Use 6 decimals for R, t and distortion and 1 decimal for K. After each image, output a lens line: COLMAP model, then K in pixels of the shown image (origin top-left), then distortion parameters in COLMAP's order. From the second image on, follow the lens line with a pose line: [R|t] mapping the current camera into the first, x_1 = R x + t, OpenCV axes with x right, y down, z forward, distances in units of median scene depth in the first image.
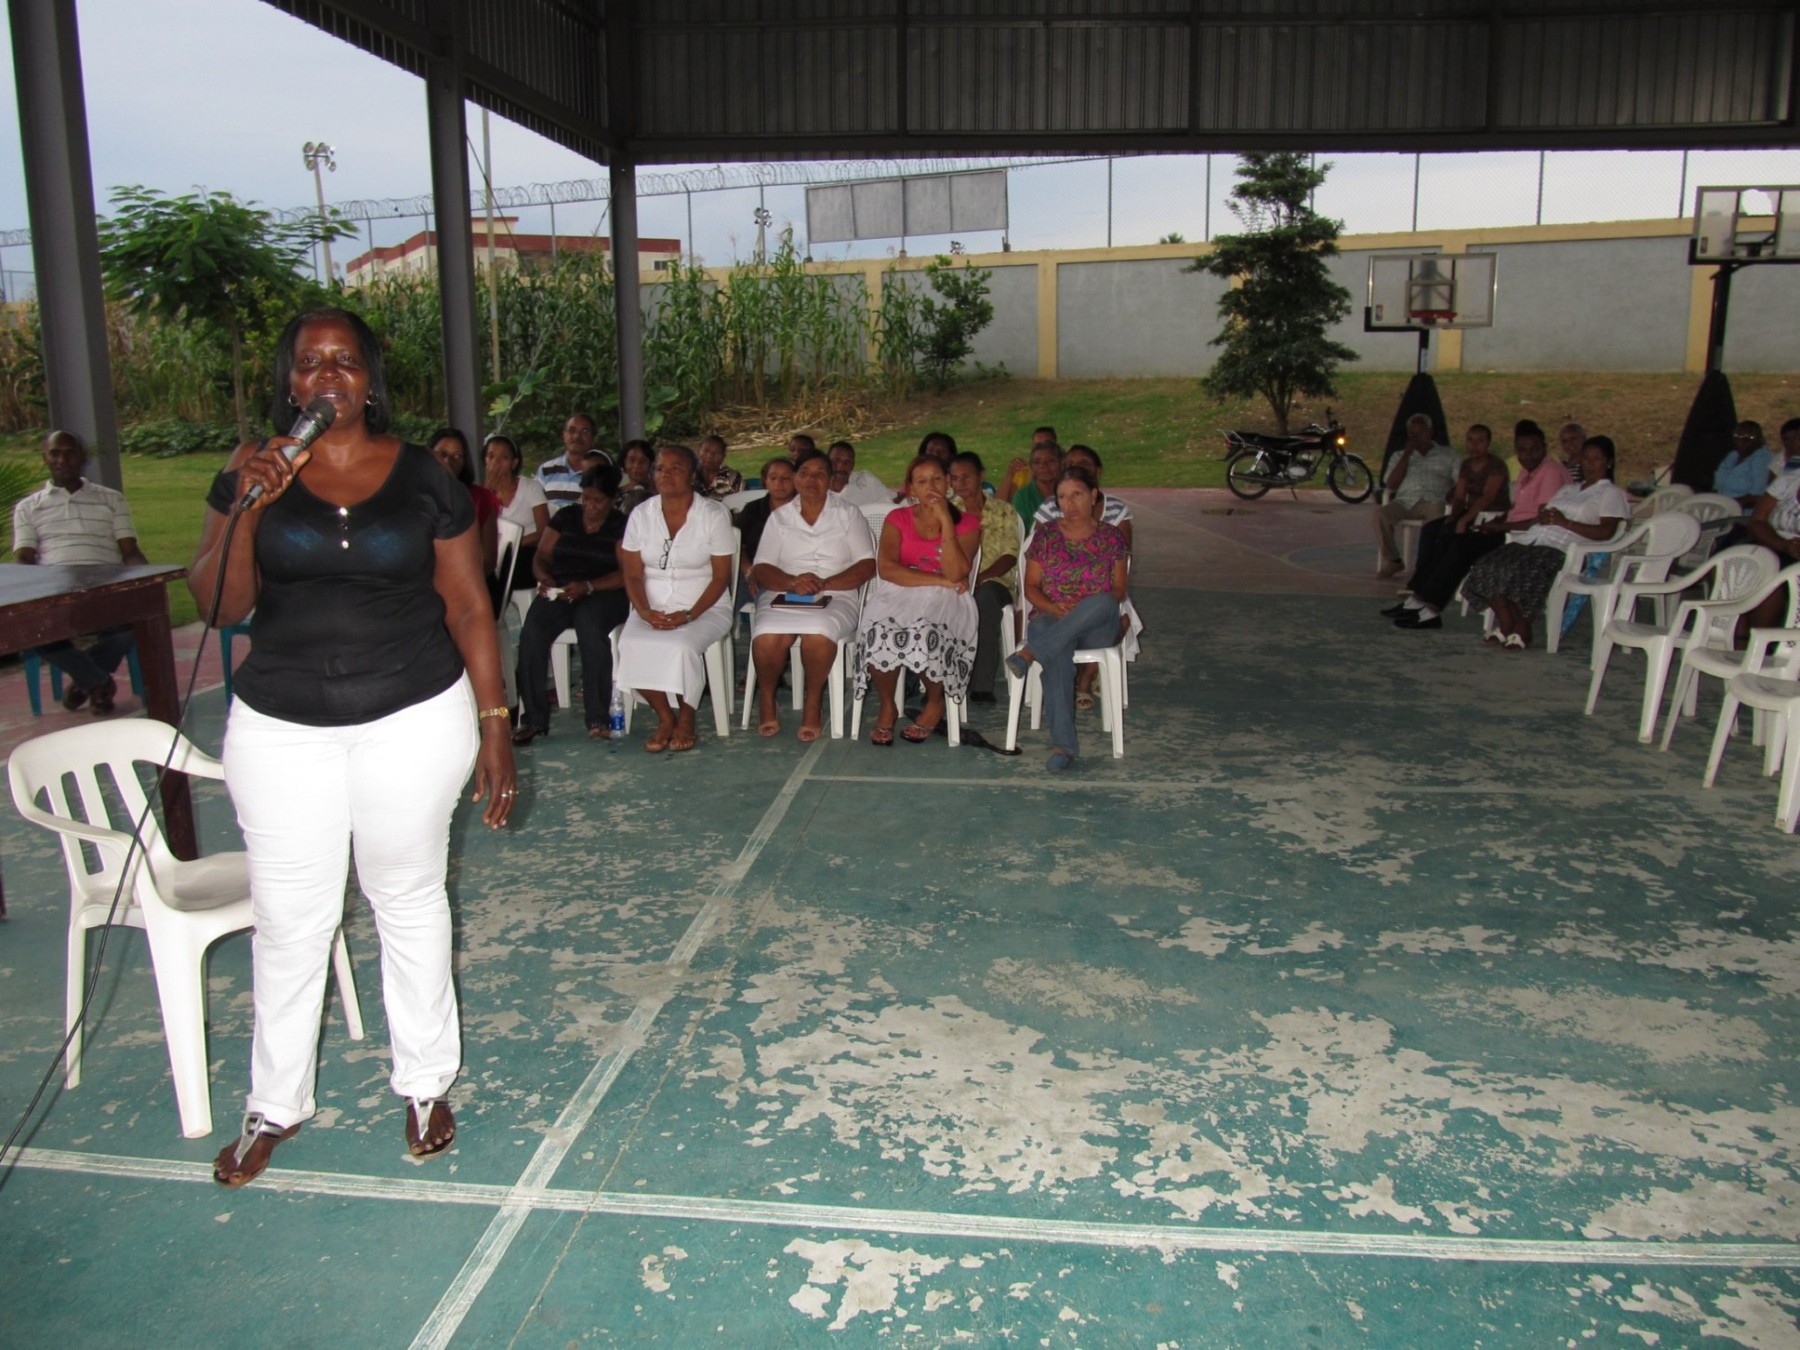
lens RADIAL K [[1463.6, 0, 895.8], [0, 1463.6, 706.4], [0, 0, 1]] dist [-0.085068, 0.047874]
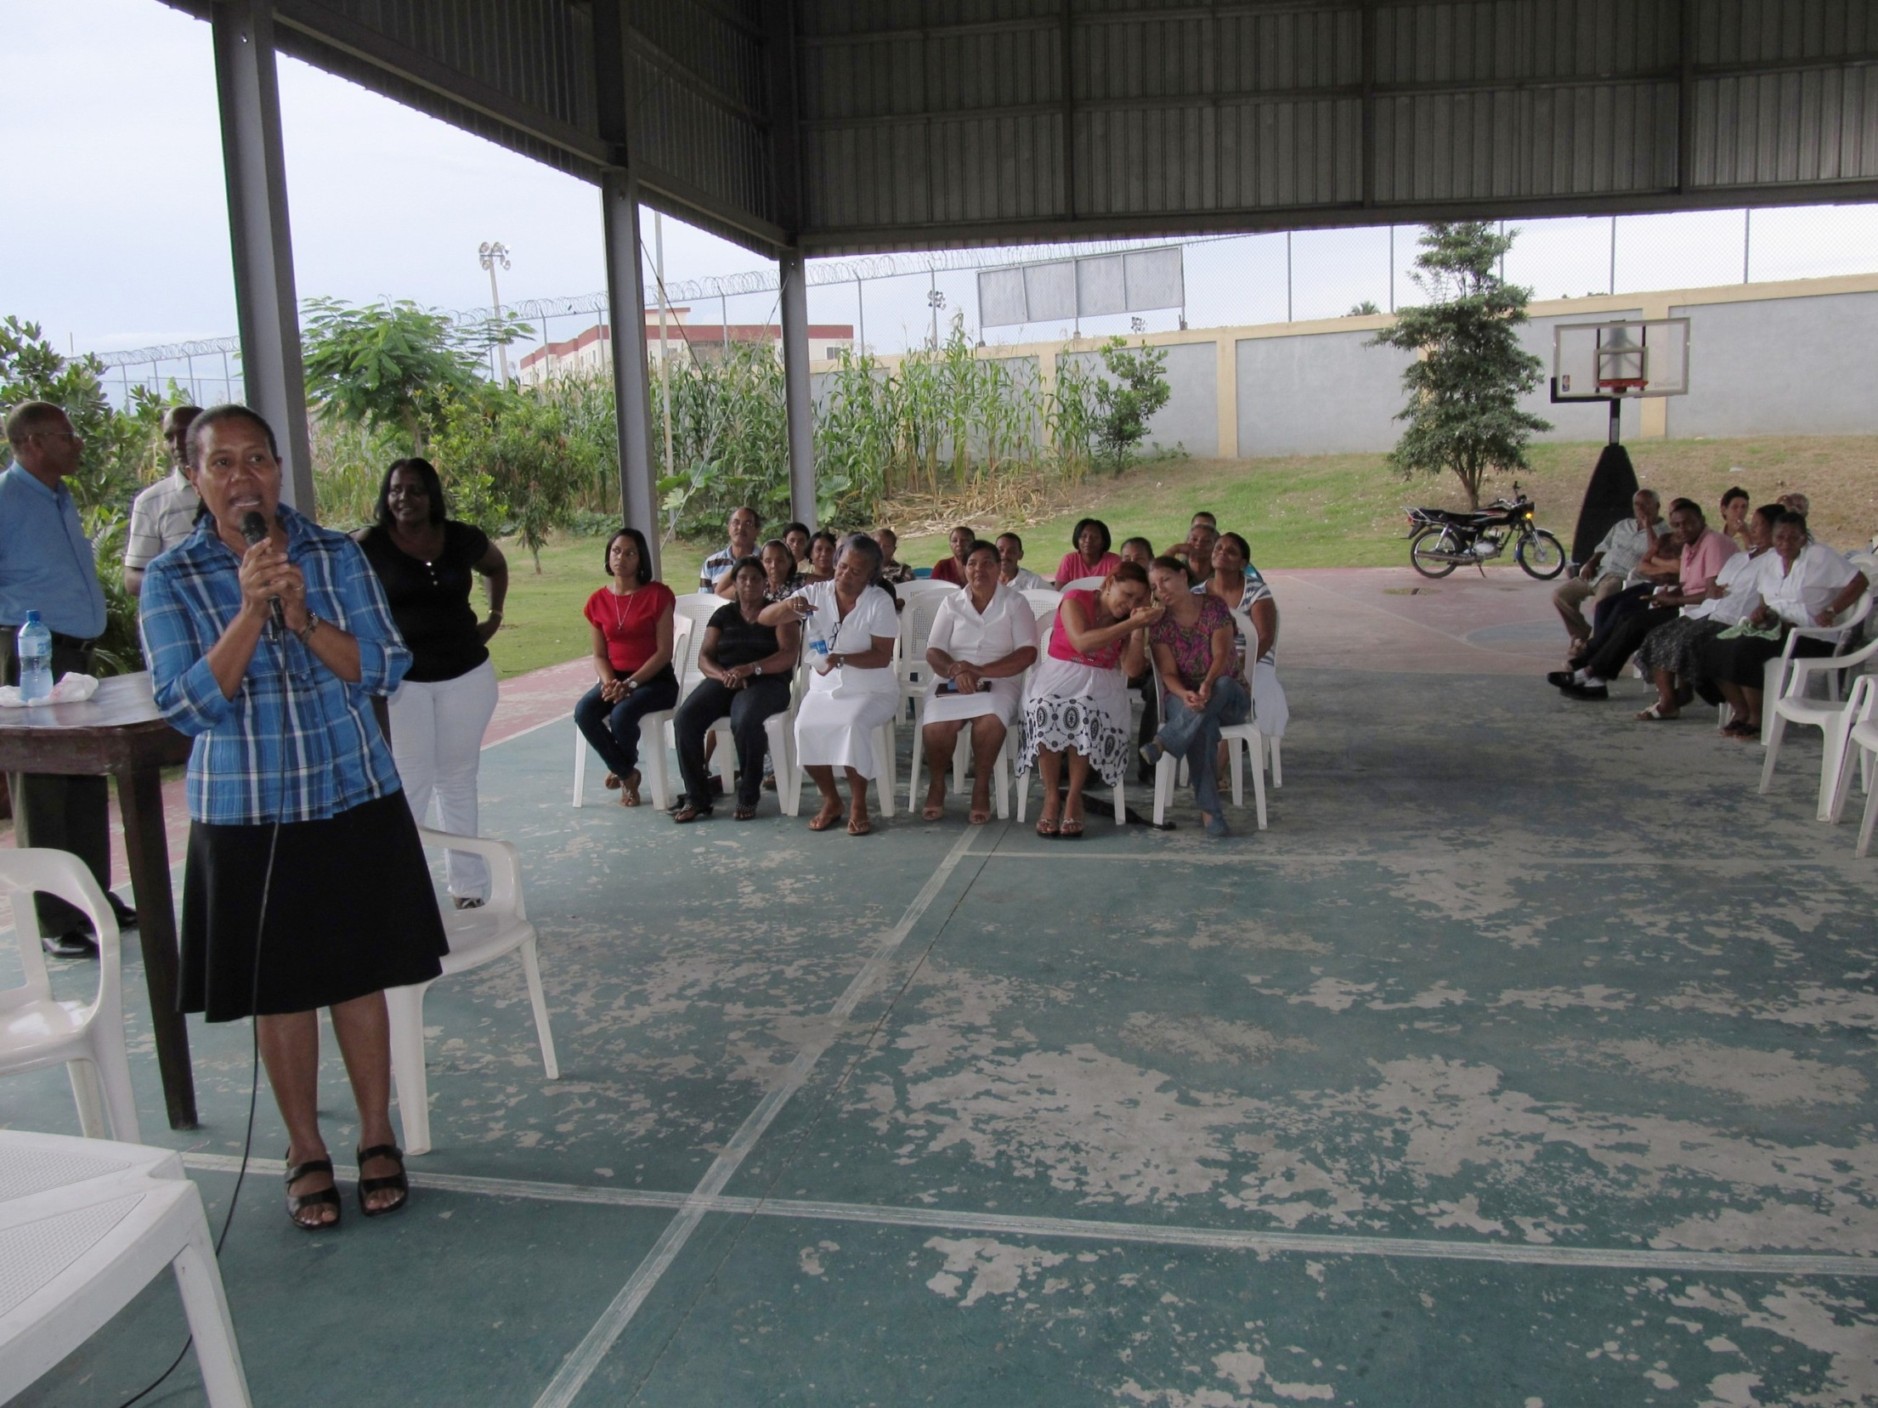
lens RADIAL K [[1529.0, 0, 933.4], [0, 1529.0, 734.0], [0, 0, 1]] dist [-0.076286, 0.032468]
pose [[0.995255, -0.012013, -0.096557, 0.030702], [0.007723, 0.998972, -0.044673, 0.015477], [0.096994, 0.043715, 0.994324, -0.125285]]
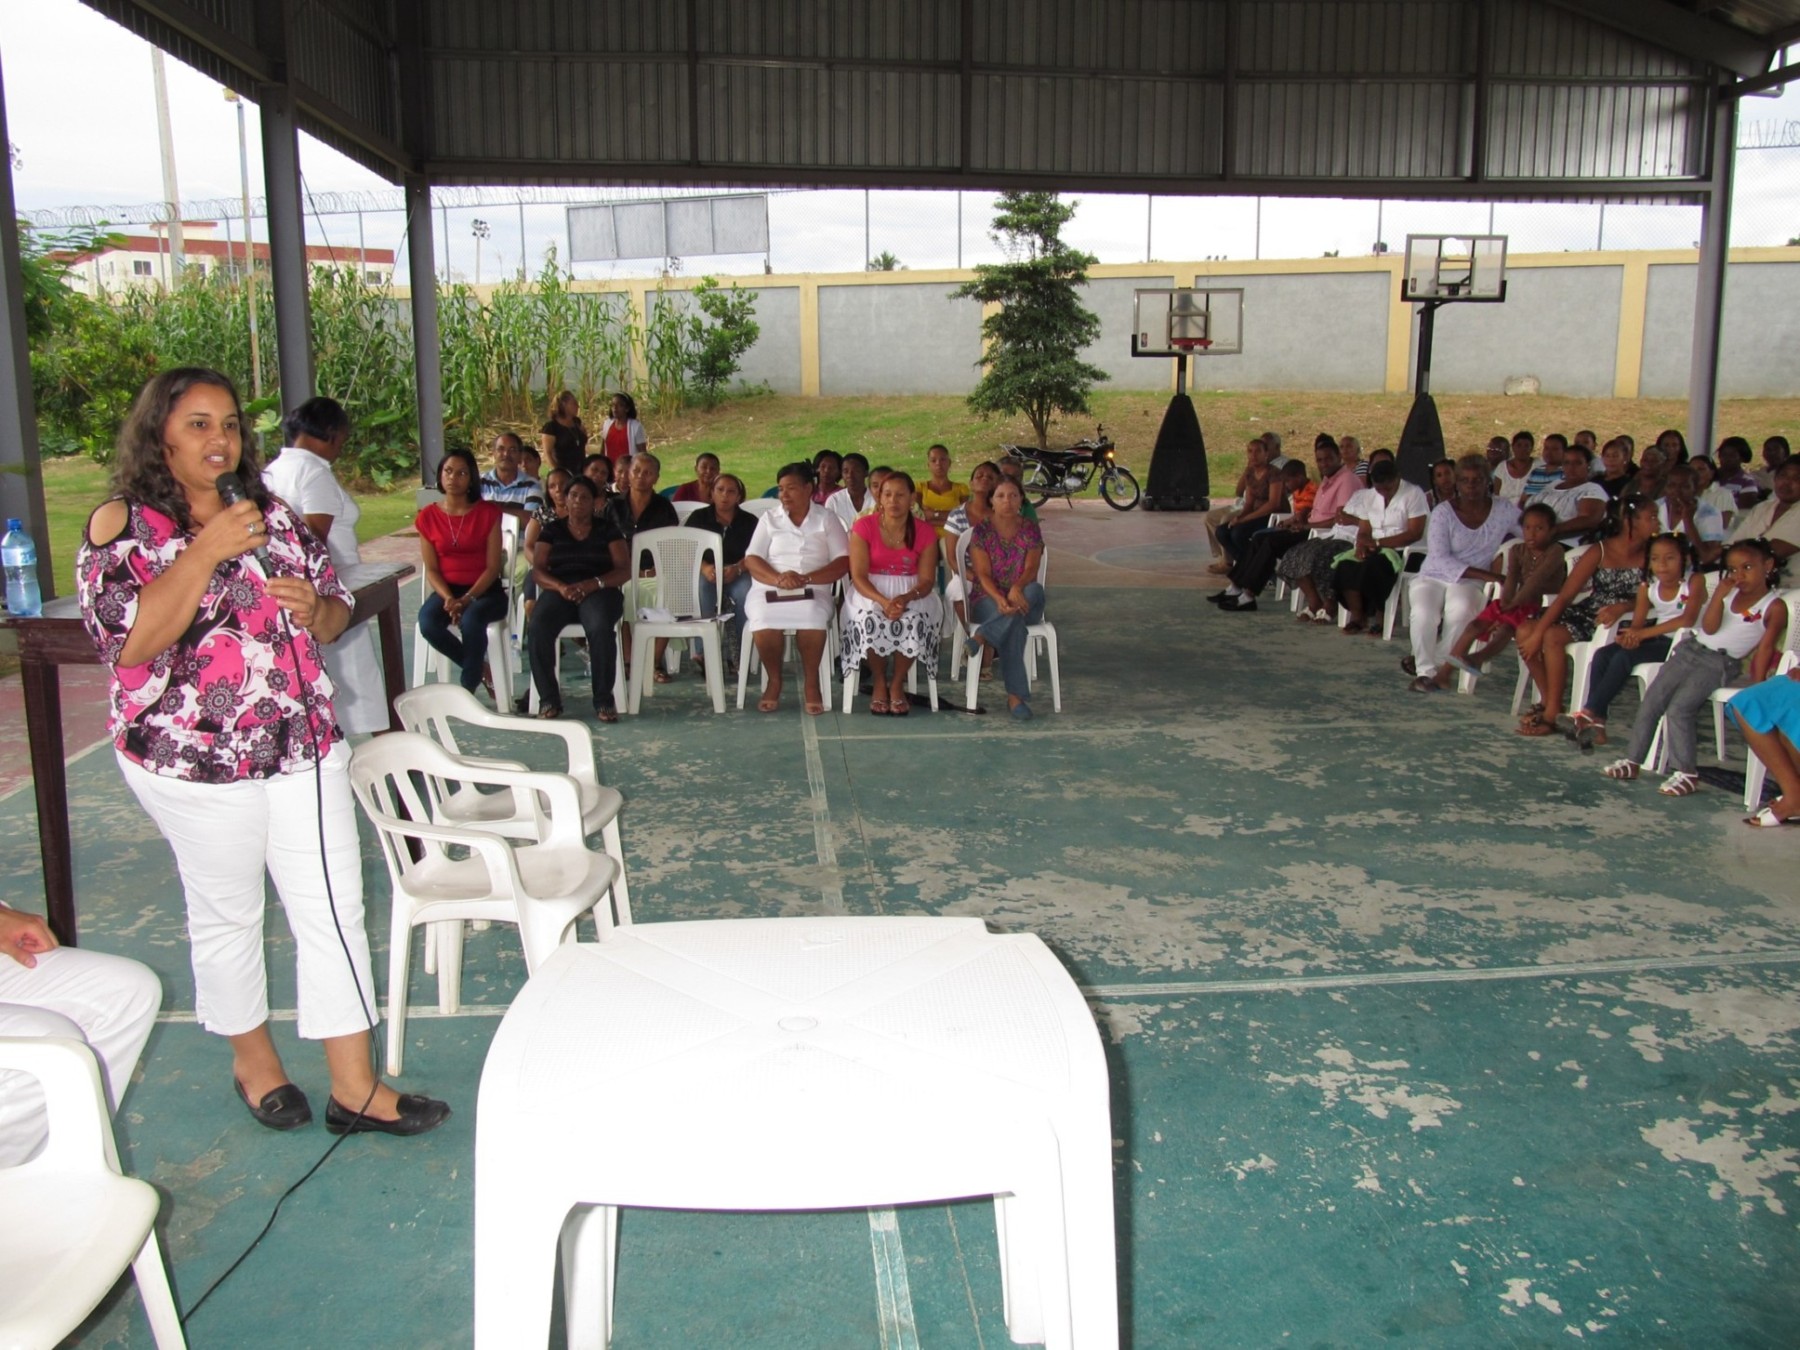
lens RADIAL K [[1469.1, 0, 903.1], [0, 1469.1, 697.9], [0, 0, 1]] dist [-0.061534, 0.018214]
pose [[0.979787, -0.034529, 0.197043, -0.303641], [0.037666, 0.999216, -0.012194, 0.043448], [-0.196467, 0.019369, 0.980319, -0.258804]]
